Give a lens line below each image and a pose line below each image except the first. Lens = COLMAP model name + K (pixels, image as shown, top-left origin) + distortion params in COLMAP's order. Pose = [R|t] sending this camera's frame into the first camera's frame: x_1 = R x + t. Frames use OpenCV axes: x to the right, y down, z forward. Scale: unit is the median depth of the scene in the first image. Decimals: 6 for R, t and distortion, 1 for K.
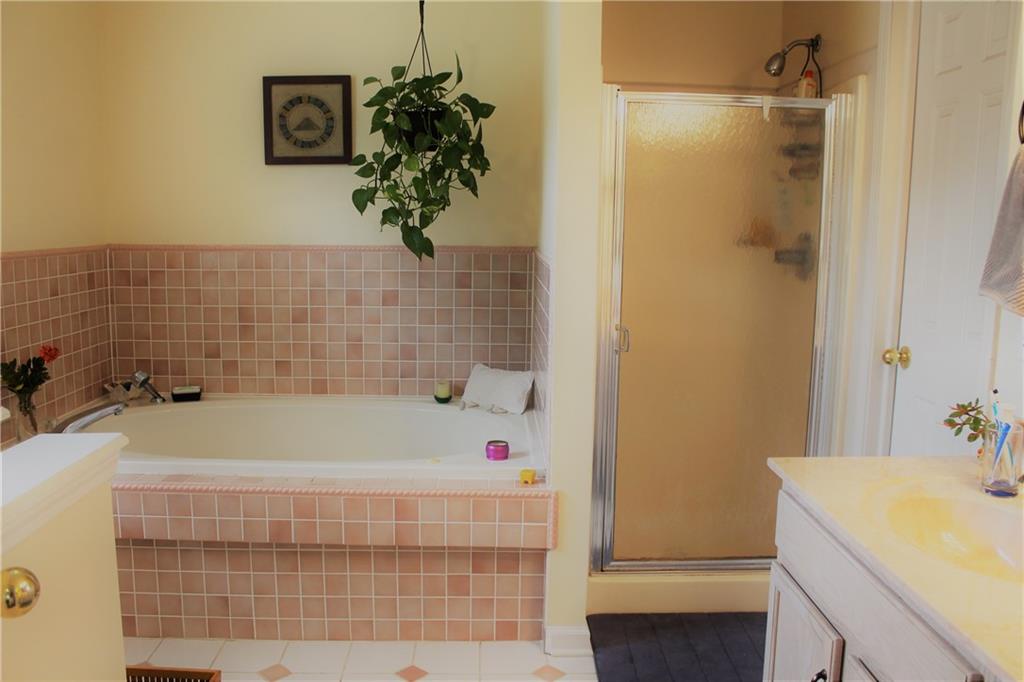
lens RADIAL K [[865.2, 0, 510.2], [0, 865.2, 336.6], [0, 0, 1]] dist [-0.161898, 0.134654]
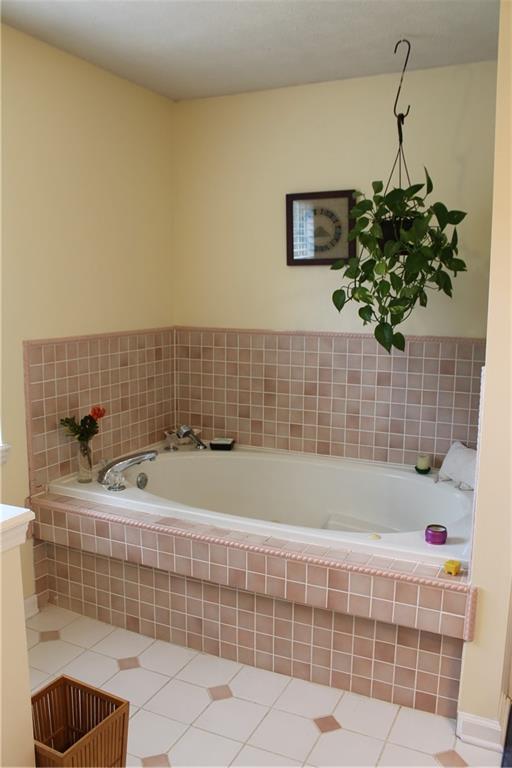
lens RADIAL K [[648.9, 0, 255.1], [0, 648.9, 384.9], [0, 0, 1]] dist [-0.161898, 0.134654]
pose [[0.888850, 0.061042, -0.454114, 0.130396], [-0.057545, 0.998111, 0.021532, -0.057978], [0.454570, 0.006993, 0.890683, 0.180153]]
